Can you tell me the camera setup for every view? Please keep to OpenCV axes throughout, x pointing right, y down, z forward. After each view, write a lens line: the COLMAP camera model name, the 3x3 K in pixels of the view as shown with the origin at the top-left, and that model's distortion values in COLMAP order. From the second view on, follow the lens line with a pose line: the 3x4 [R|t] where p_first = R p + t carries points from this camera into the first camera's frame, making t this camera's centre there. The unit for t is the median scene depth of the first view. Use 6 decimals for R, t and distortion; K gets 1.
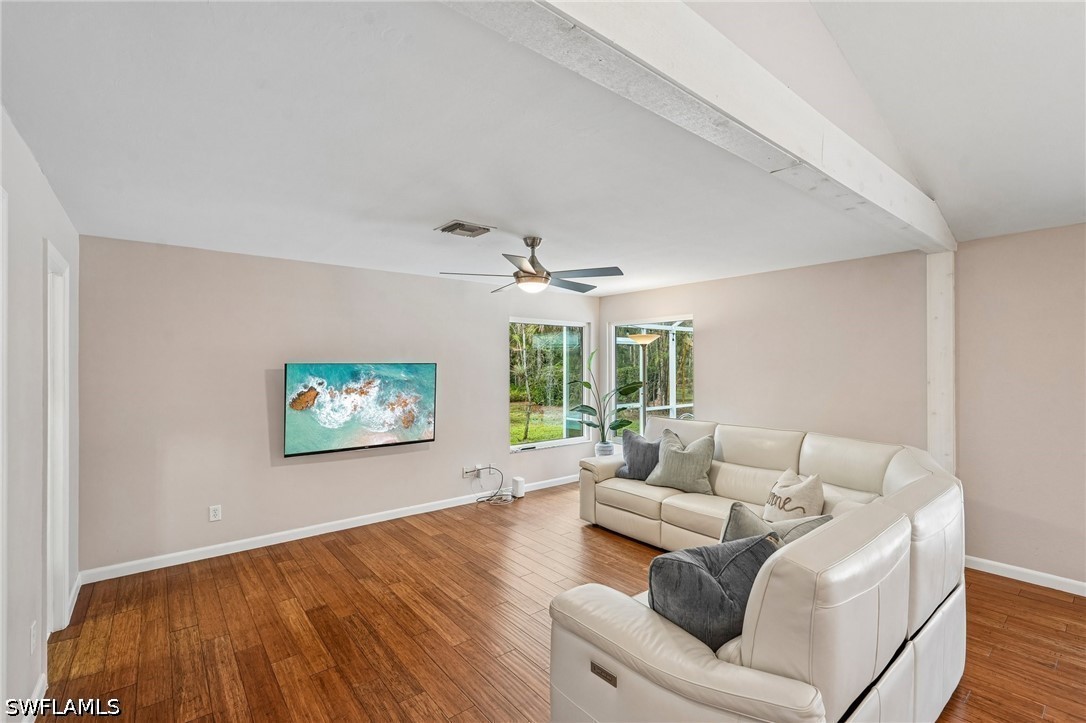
lens RADIAL K [[474.5, 0, 539.7], [0, 474.5, 363.1], [0, 0, 1]] dist [0.000549, 0.000172]
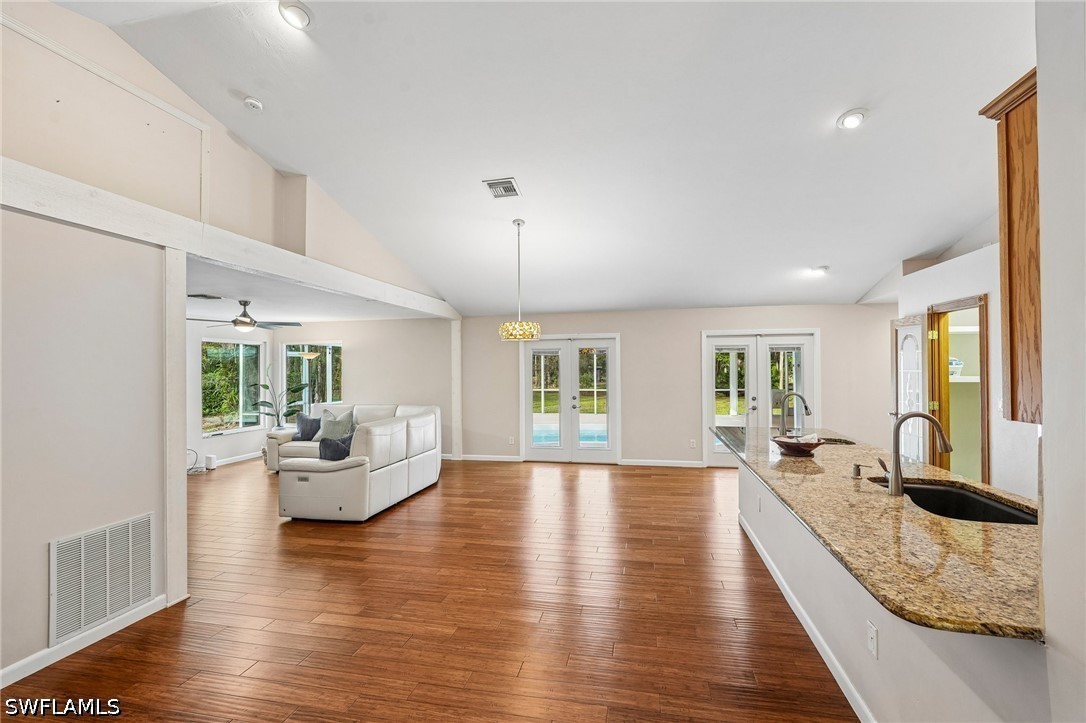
lens RADIAL K [[482.2, 0, 546.0], [0, 482.2, 359.2], [0, 0, 1]] dist [-0.005562, 0.006700]
pose [[0.768526, 0.005304, 0.639797, -0.186894], [0.007292, 0.999828, -0.017048, -0.005749], [-0.639778, 0.017767, 0.768355, -0.680607]]
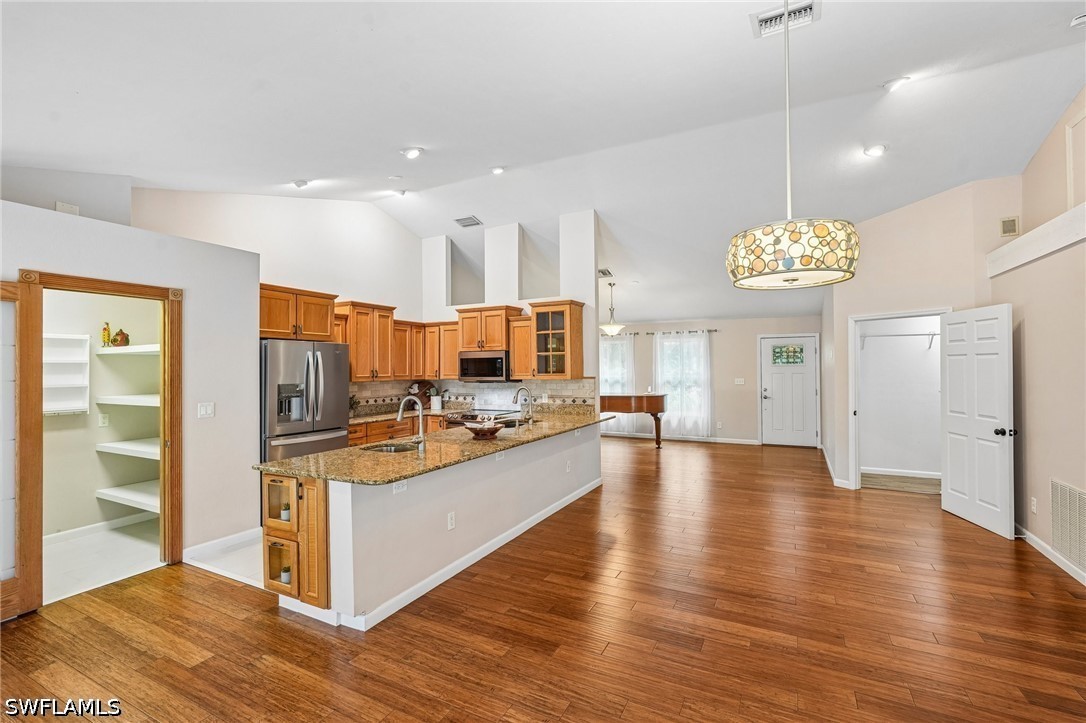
lens RADIAL K [[483.8, 0, 540.9], [0, 483.8, 360.7], [0, 0, 1]] dist [-0.002415, 0.000333]
pose [[-0.914629, 0.002144, -0.404288, 0.680297], [0.009076, 0.999843, -0.015229, -0.002389], [0.404192, -0.017598, -0.914505, 0.323540]]
